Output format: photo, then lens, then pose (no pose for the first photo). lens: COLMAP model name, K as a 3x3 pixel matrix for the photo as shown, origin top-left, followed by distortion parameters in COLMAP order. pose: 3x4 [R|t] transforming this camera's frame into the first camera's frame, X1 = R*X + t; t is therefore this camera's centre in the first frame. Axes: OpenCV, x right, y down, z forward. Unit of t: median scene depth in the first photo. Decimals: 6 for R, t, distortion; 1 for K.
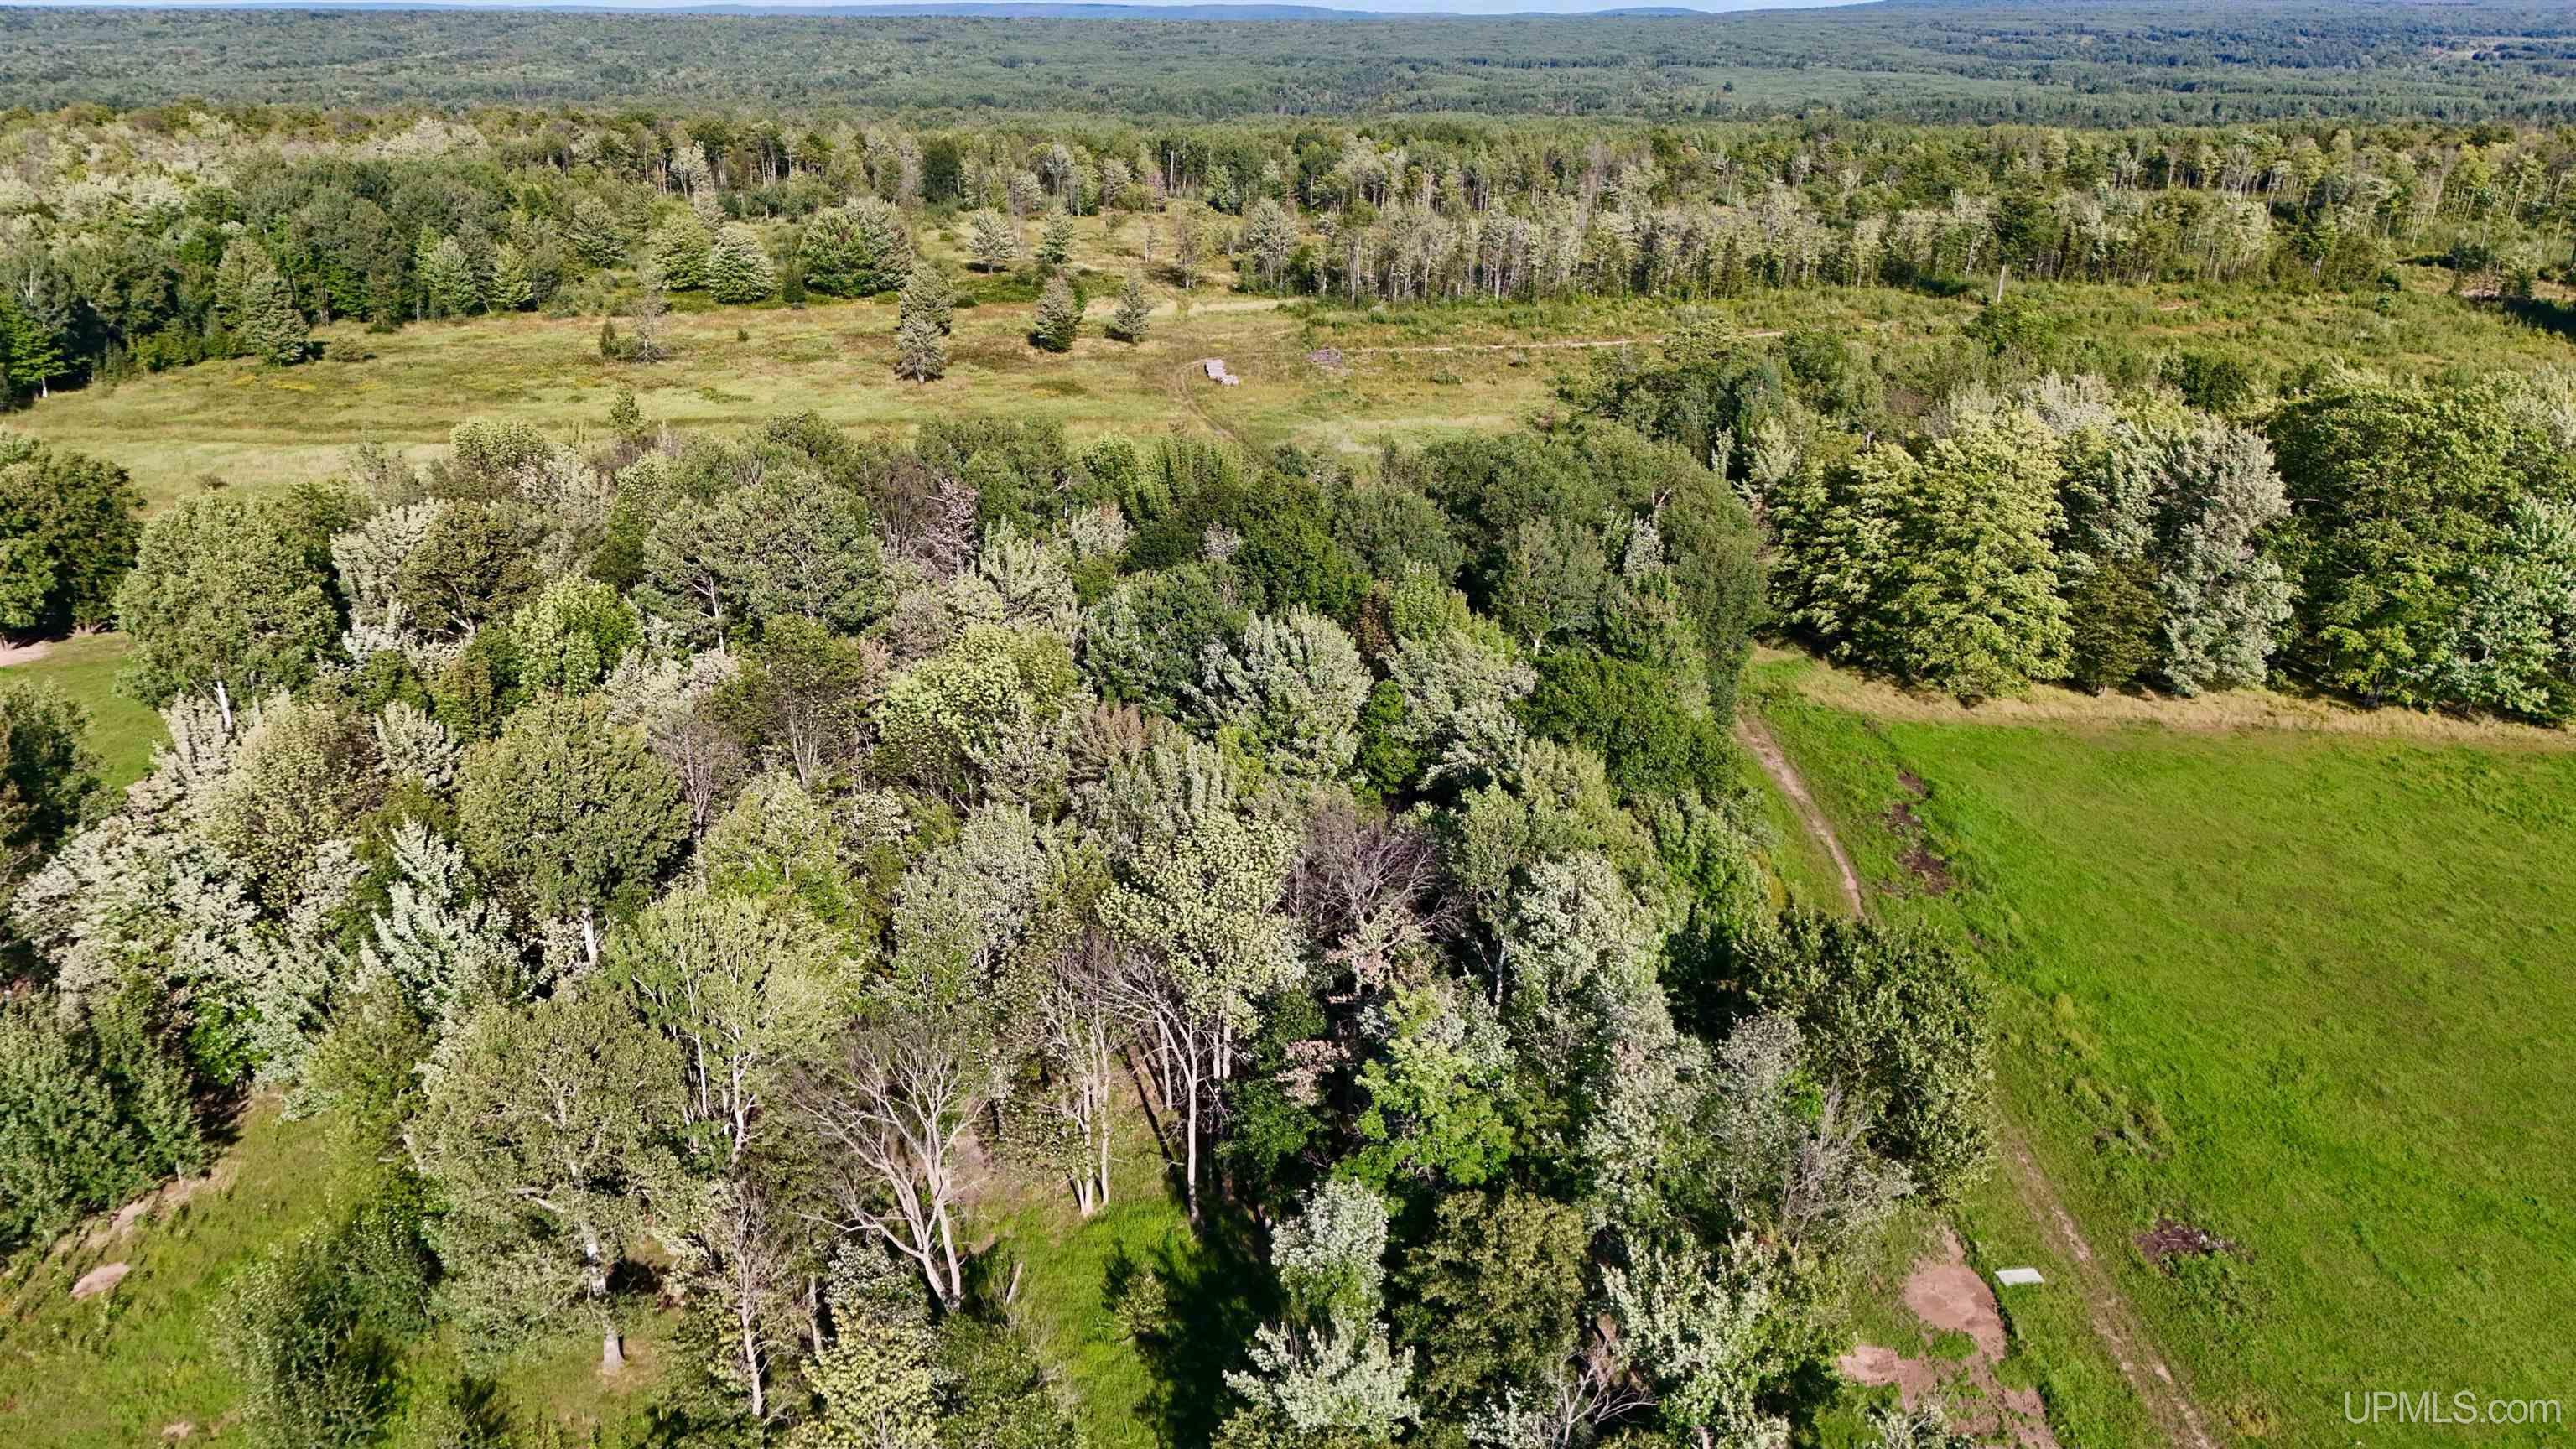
lens RADIAL K [[1883.2, 0, 1293.7], [0, 1883.2, 725.7], [0, 0, 1]] dist [0.049508, -0.036695]
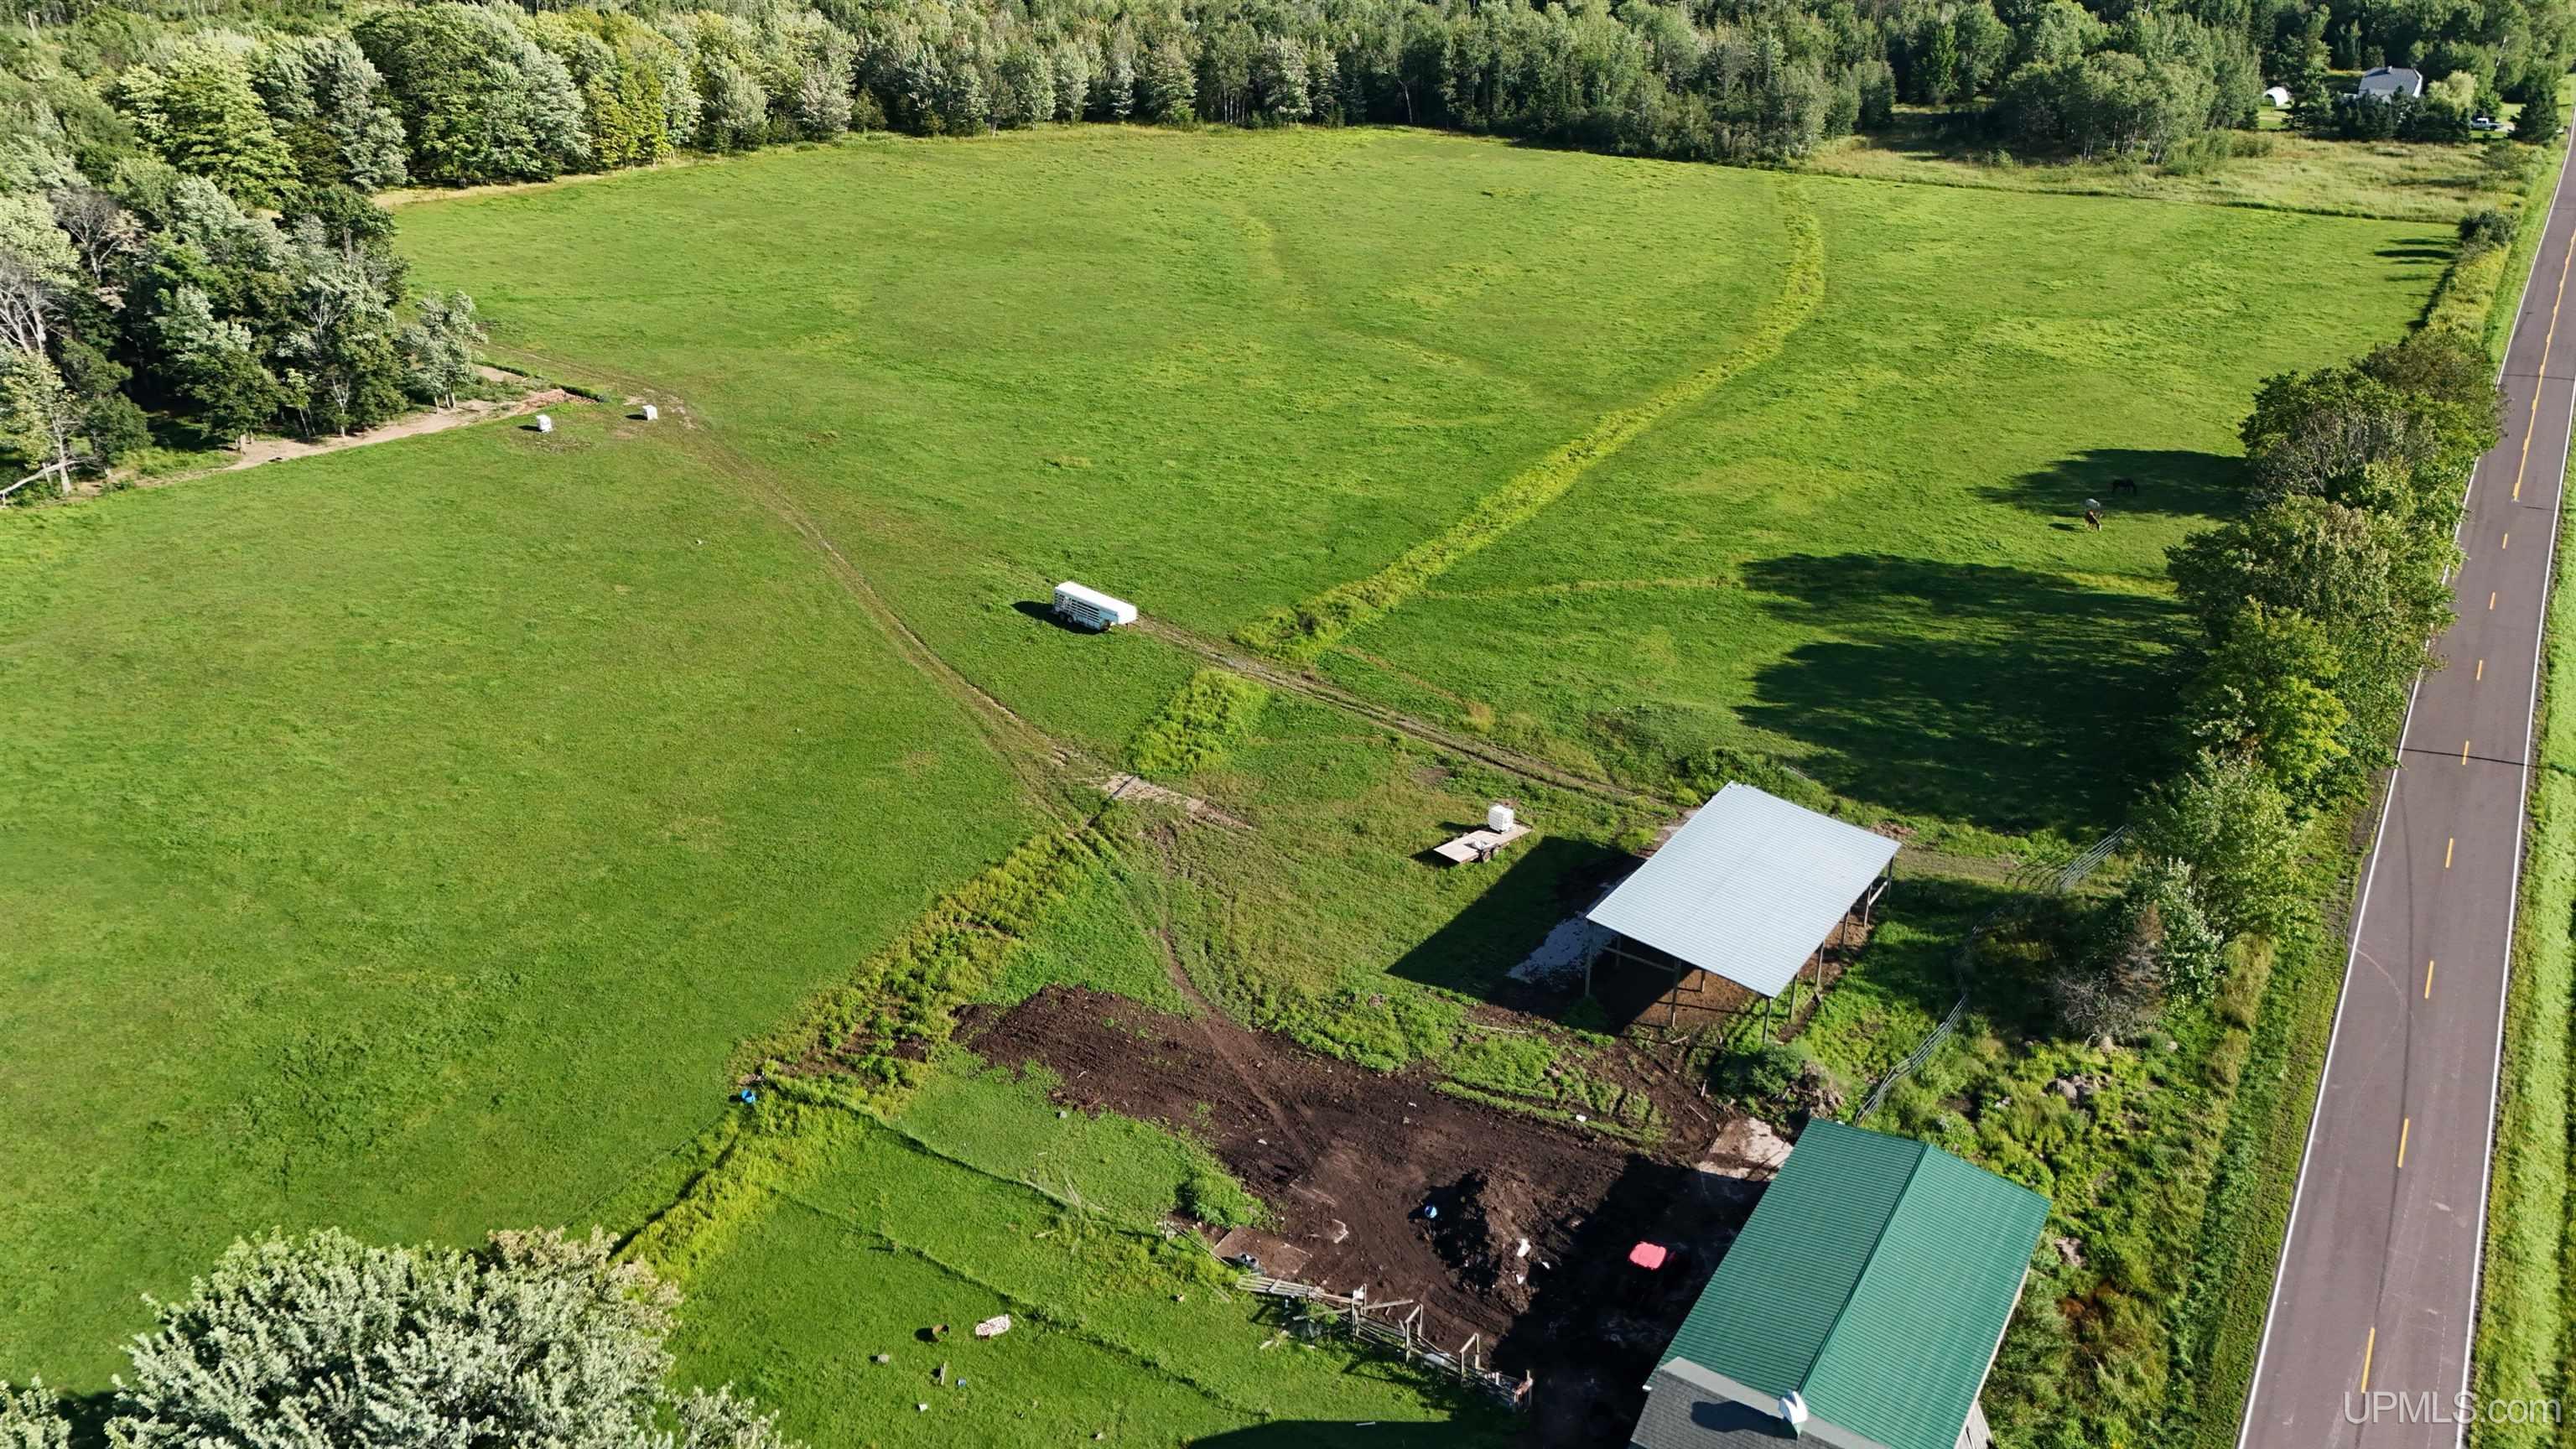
lens RADIAL K [[1883.2, 0, 1277.3], [0, 1883.2, 713.6], [0, 0, 1]] dist [0.049508, -0.036695]
pose [[0.574285, -0.357251, 0.736593, -0.553332], [0.283120, 0.930910, 0.230761, 0.276190], [-0.768141, 0.076021, 0.635752, -0.785278]]
